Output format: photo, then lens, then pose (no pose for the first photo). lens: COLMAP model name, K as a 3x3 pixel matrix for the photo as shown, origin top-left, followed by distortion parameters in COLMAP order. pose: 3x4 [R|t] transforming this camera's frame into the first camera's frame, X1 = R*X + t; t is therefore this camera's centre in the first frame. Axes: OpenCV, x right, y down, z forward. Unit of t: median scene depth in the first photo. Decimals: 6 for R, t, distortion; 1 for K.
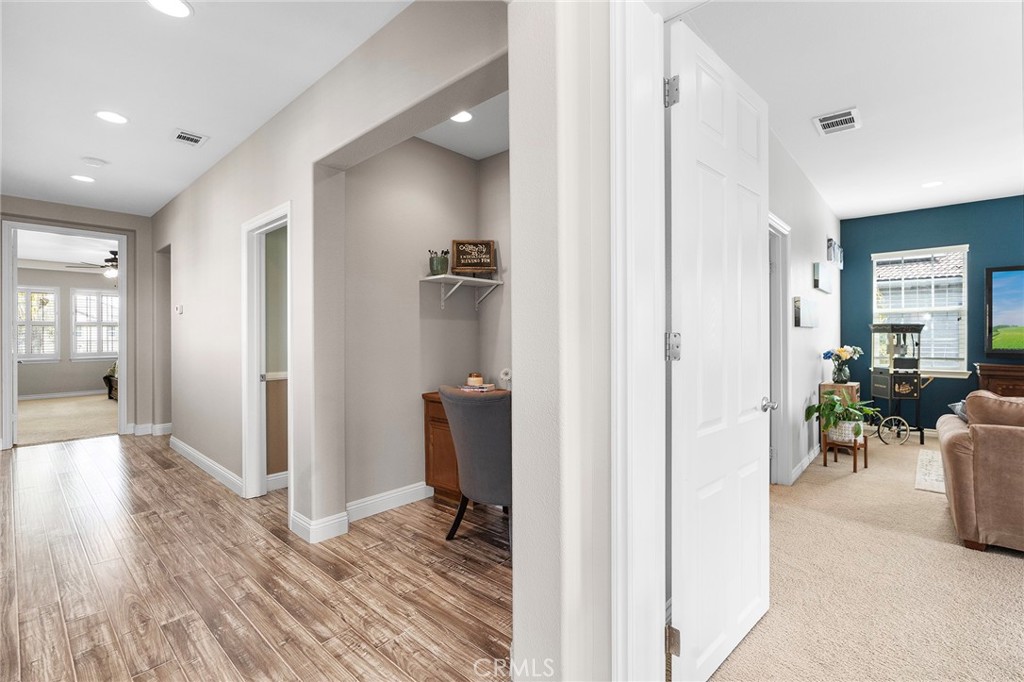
lens RADIAL K [[457.5, 0, 514.3], [0, 457.5, 334.4], [0, 0, 1]] dist [-0.002662, -0.000239]
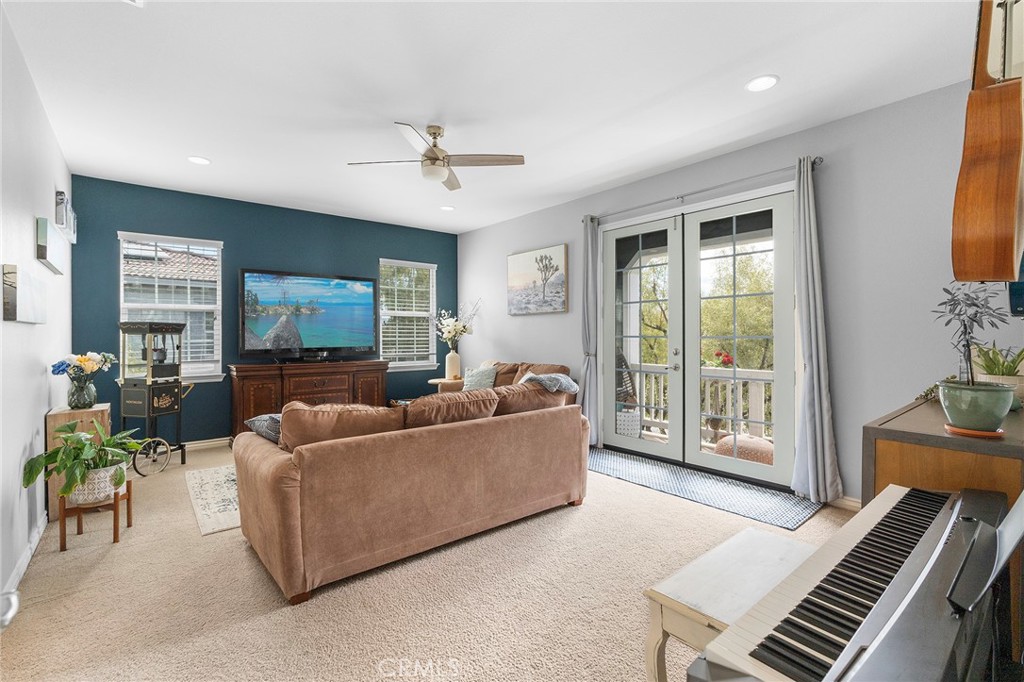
lens RADIAL K [[457.5, 0, 514.3], [0, 457.5, 334.4], [0, 0, 1]] dist [-0.002662, -0.000239]
pose [[0.146444, -0.000332, 0.989219, 0.137915], [0.002701, 0.999996, -0.000064, 0.000036], [-0.989215, 0.002681, 0.146444, 0.261722]]
